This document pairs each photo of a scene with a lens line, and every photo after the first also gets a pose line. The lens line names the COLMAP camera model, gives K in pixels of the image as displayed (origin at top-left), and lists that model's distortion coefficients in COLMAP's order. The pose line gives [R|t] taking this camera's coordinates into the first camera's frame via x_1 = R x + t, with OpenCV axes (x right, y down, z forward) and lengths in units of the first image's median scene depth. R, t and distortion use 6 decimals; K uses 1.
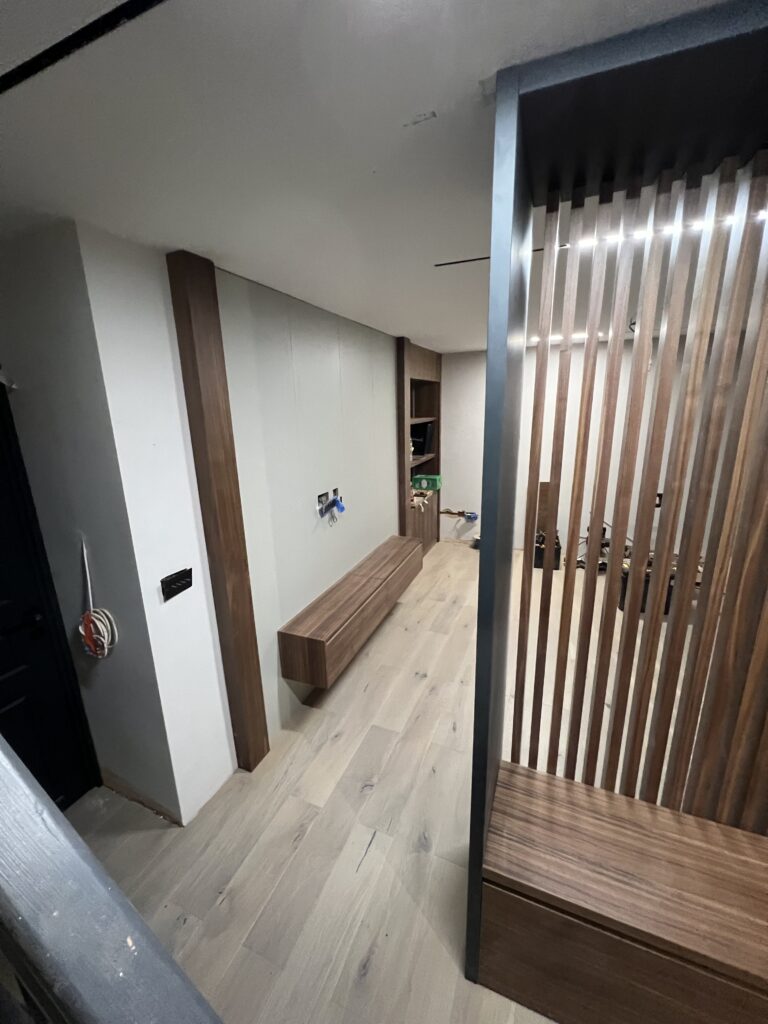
lens RADIAL K [[404.7, 0, 387.7], [0, 404.7, 512.1], [0, 0, 1]] dist [0.001649, -0.000876]
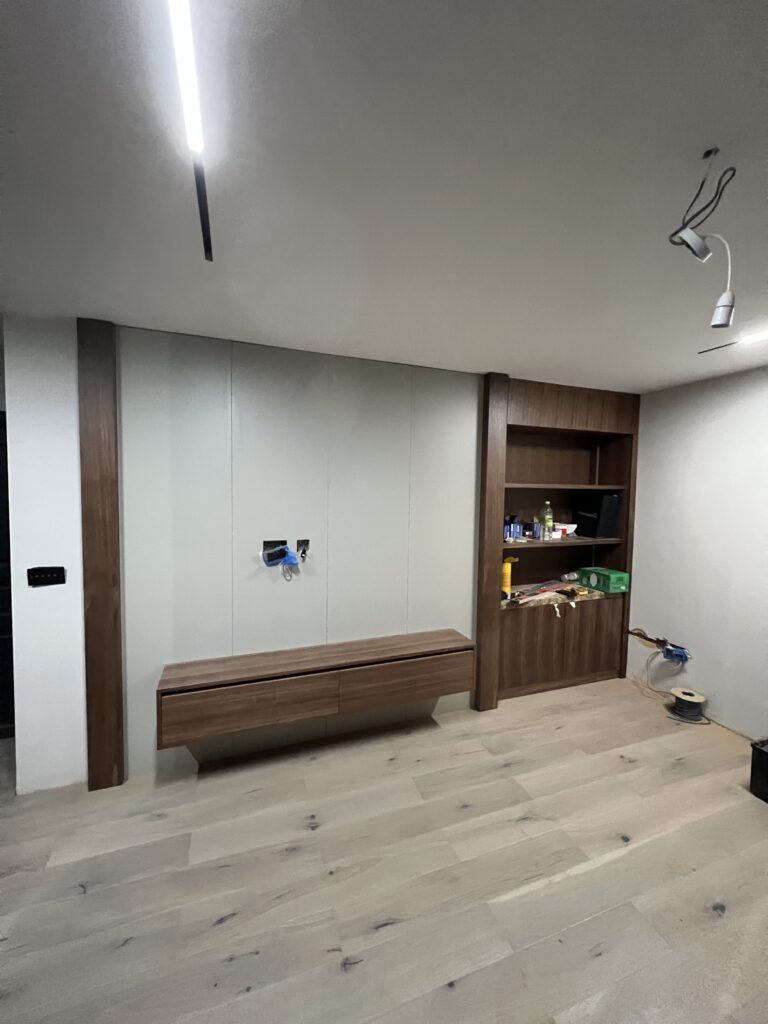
lens RADIAL K [[404.7, 0, 383.5], [0, 404.7, 517.0], [0, 0, 1]] dist [0.001649, -0.000876]
pose [[0.677572, 0.078882, -0.731214, 0.456180], [-0.216593, 0.971541, -0.095896, -0.042912], [0.702840, 0.223352, 0.675374, 0.372888]]
